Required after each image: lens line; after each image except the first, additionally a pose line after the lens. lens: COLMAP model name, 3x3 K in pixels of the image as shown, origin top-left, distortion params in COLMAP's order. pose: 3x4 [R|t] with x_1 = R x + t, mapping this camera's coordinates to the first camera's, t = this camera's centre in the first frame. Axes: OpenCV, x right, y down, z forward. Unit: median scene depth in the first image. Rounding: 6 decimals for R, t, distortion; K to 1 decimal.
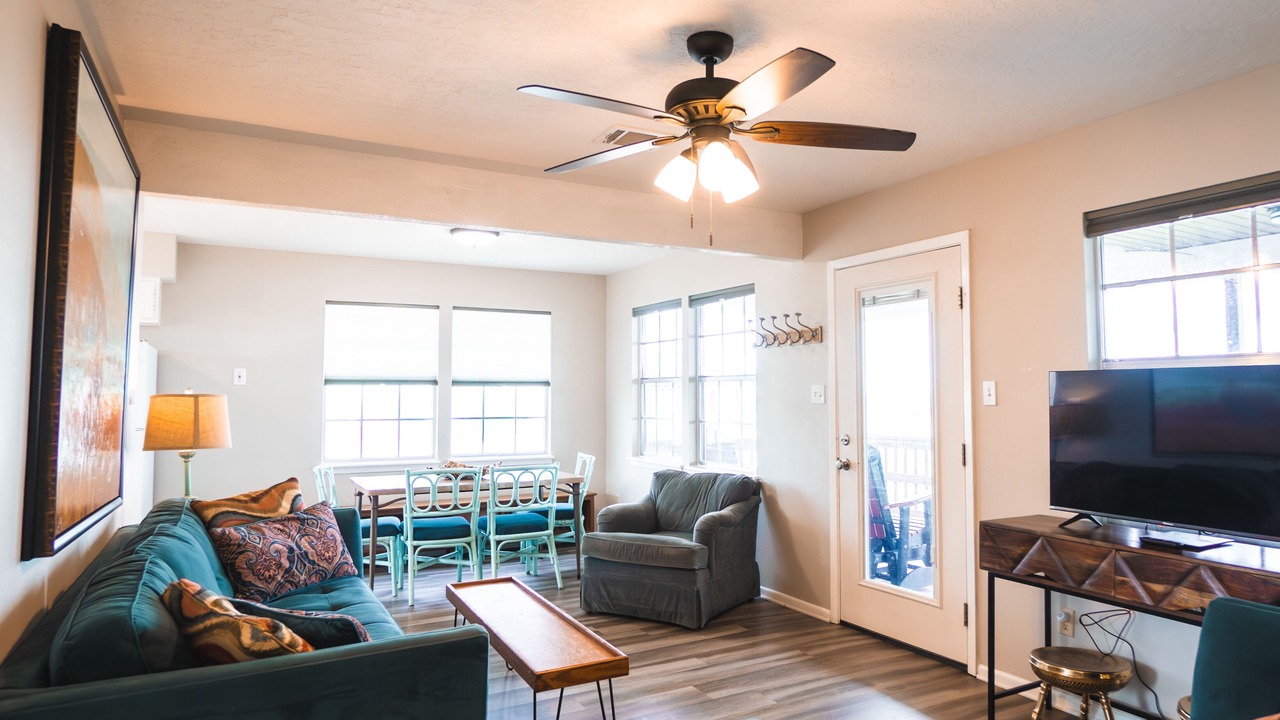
lens RADIAL K [[744.5, 0, 640.0], [0, 744.5, 360.0], [0, 0, 1]] dist [-0.036563, 0.000712]
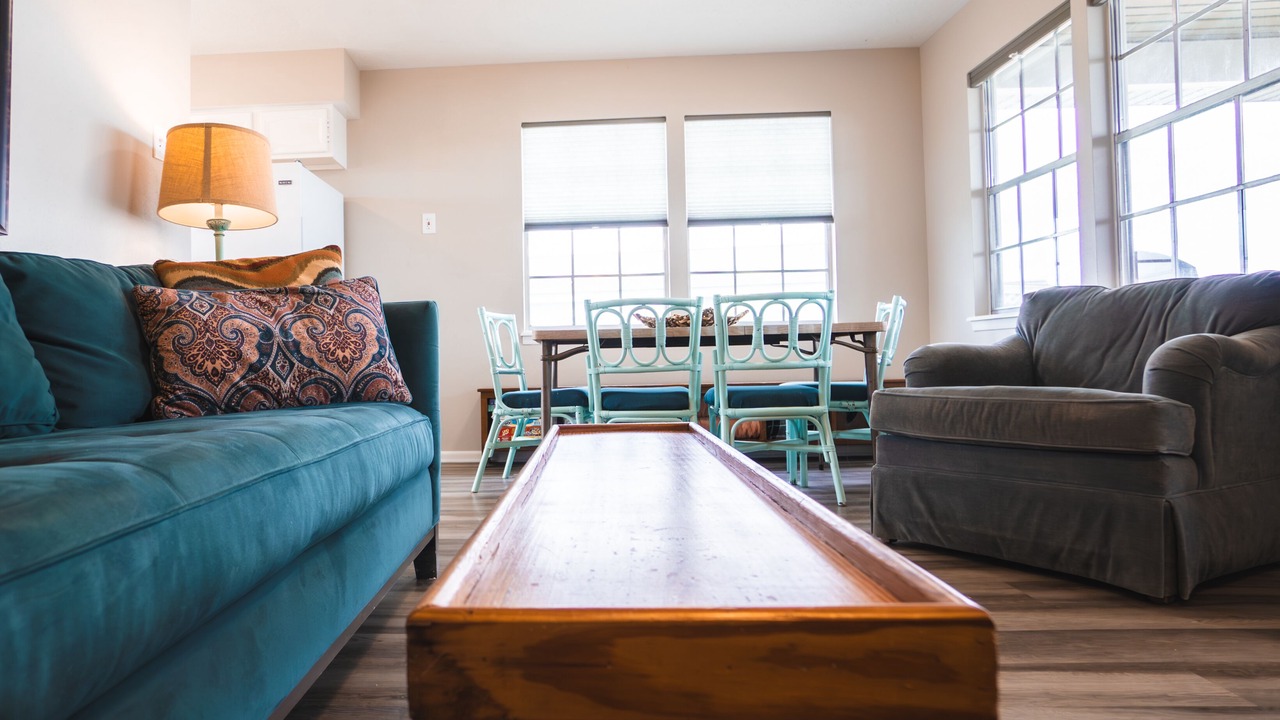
lens RADIAL K [[741.4, 0, 543.7], [0, 741.4, 338.1], [0, 0, 1]] dist [-0.047075, 0.021121]
pose [[0.857772, -0.023017, -0.513514, -0.010212], [0.036858, 0.999180, 0.016781, 0.190068], [0.512707, -0.033321, 0.857917, 0.464394]]
